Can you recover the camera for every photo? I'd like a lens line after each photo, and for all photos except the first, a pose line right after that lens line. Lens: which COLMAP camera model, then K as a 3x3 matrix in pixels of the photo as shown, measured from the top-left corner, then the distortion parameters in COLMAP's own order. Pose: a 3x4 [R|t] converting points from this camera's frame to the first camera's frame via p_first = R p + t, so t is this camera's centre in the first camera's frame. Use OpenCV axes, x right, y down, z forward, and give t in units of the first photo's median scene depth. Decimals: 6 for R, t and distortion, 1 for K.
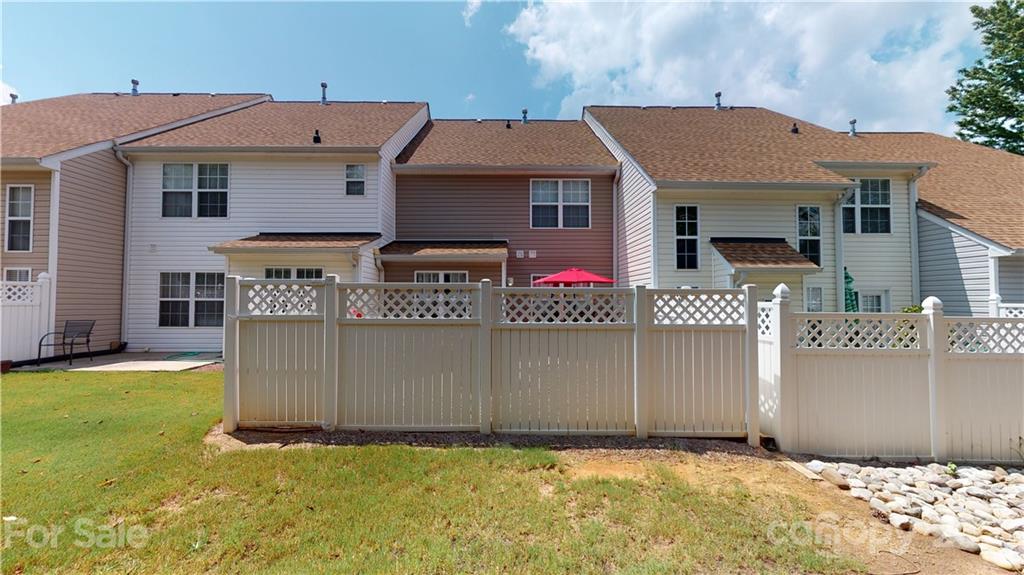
lens RADIAL K [[376.2, 0, 512.1], [0, 376.2, 288.5], [0, 0, 1]] dist [-0.000038, -0.000039]
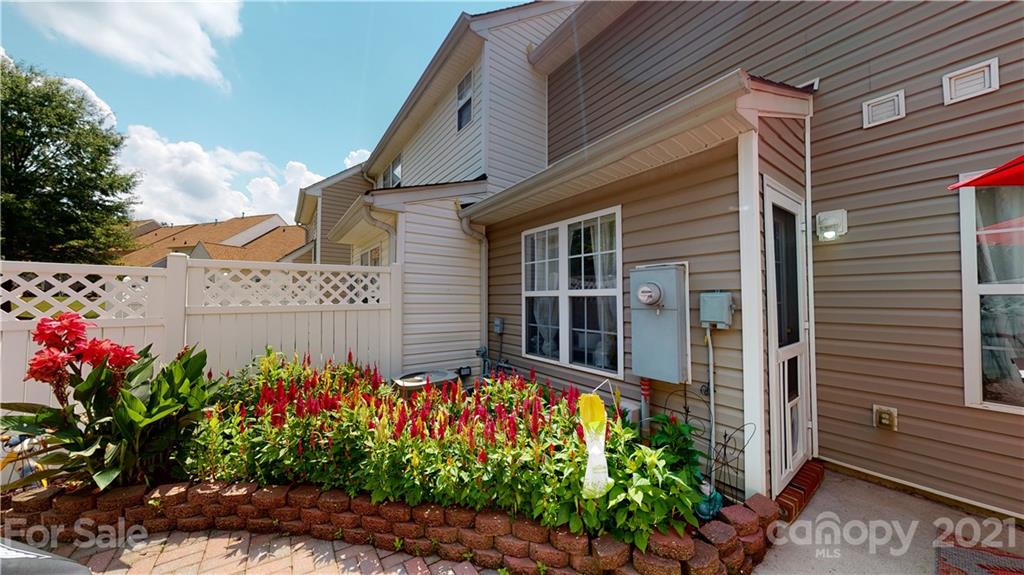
lens RADIAL K [[326.1, 0, 508.9], [0, 326.1, 287.7], [0, 0, 1]] dist [-0.000460, -0.000013]
pose [[0.574470, -0.024529, -0.818158, 0.052741], [0.027154, 0.999572, -0.010901, 0.022861], [0.818075, -0.015954, 0.574890, 0.677493]]
